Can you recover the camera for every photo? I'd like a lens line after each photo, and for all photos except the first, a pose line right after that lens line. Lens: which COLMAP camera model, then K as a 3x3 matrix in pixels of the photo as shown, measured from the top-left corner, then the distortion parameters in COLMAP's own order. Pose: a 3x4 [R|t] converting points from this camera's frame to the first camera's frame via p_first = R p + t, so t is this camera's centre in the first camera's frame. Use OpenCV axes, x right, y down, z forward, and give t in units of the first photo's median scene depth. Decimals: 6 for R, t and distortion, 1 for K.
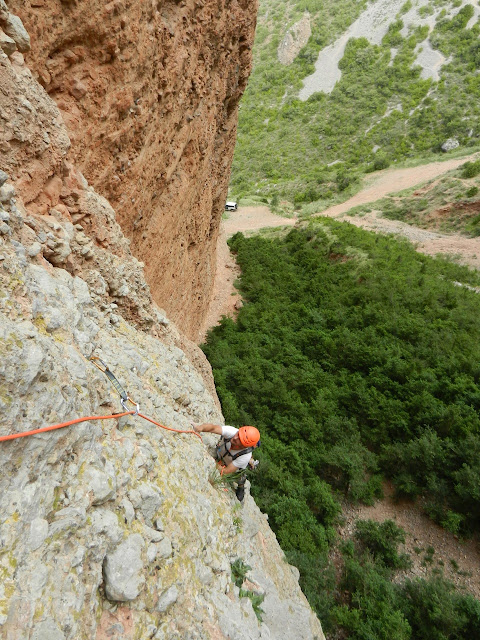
lens RADIAL K [[477.3, 0, 236.2], [0, 477.3, 313.3], [0, 0, 1]] dist [0.000361, 0.012787]
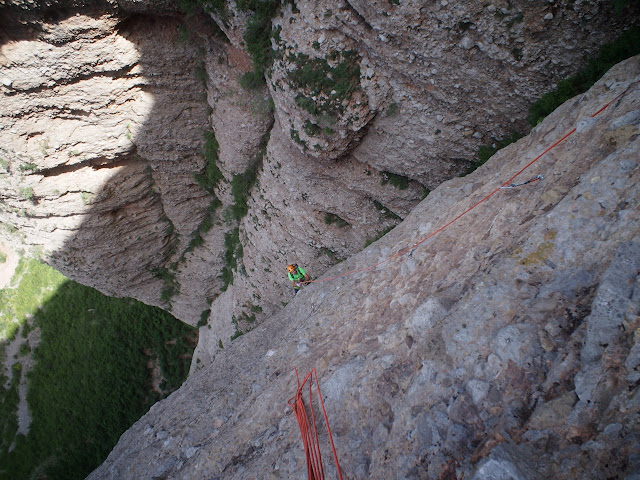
lens RADIAL K [[551.3, 0, 337.6], [0, 551.3, 246.0], [0, 0, 1]] dist [-0.115122, 0.113533]
pose [[-0.720348, -0.688180, 0.086644, -0.081826], [0.489465, -0.415842, 0.766486, -0.382723], [-0.491450, 0.594545, 0.636390, -0.708719]]
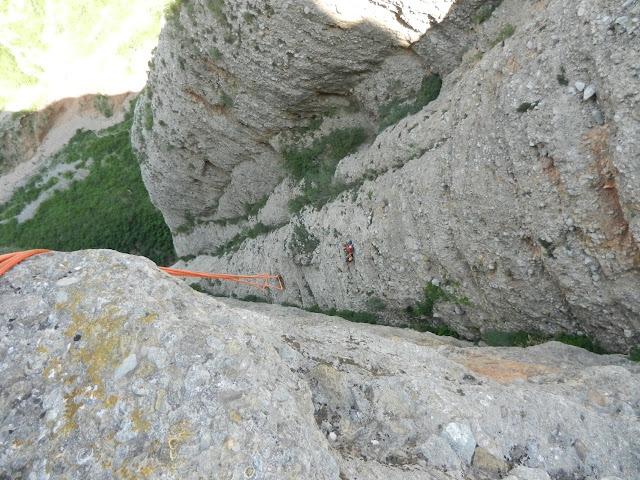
lens RADIAL K [[477.3, 0, 314.3], [0, 477.3, 241.9], [0, 0, 1]] dist [0.000361, 0.012787]
pose [[-0.042265, -0.984072, 0.172671, -0.088031], [0.638154, 0.106388, 0.762522, -0.464207], [-0.768747, 0.142418, 0.623494, -0.815312]]
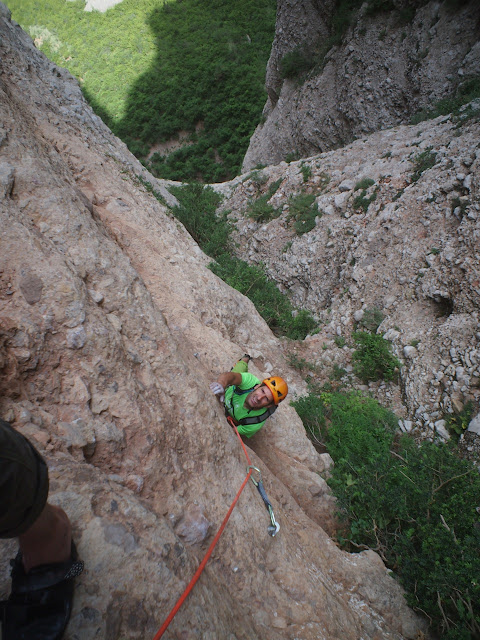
lens RADIAL K [[551.3, 0, 236.5], [0, 551.3, 335.6], [0, 0, 1]] dist [-0.115122, 0.113533]
pose [[0.606374, -0.795162, -0.005291, -0.061136], [0.613037, 0.463231, 0.640002, -0.187220], [-0.506454, -0.391324, 0.768355, -0.479678]]
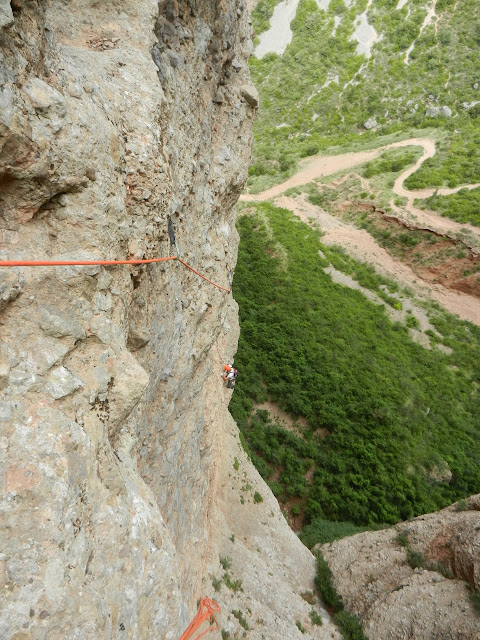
lens RADIAL K [[477.3, 0, 237.7], [0, 477.3, 324.4], [0, 0, 1]] dist [0.000361, 0.012787]
pose [[0.995148, -0.005434, 0.098237, -0.030604], [-0.021445, 0.962488, 0.270477, -0.159443], [-0.096022, -0.271271, 0.957701, -0.309822]]
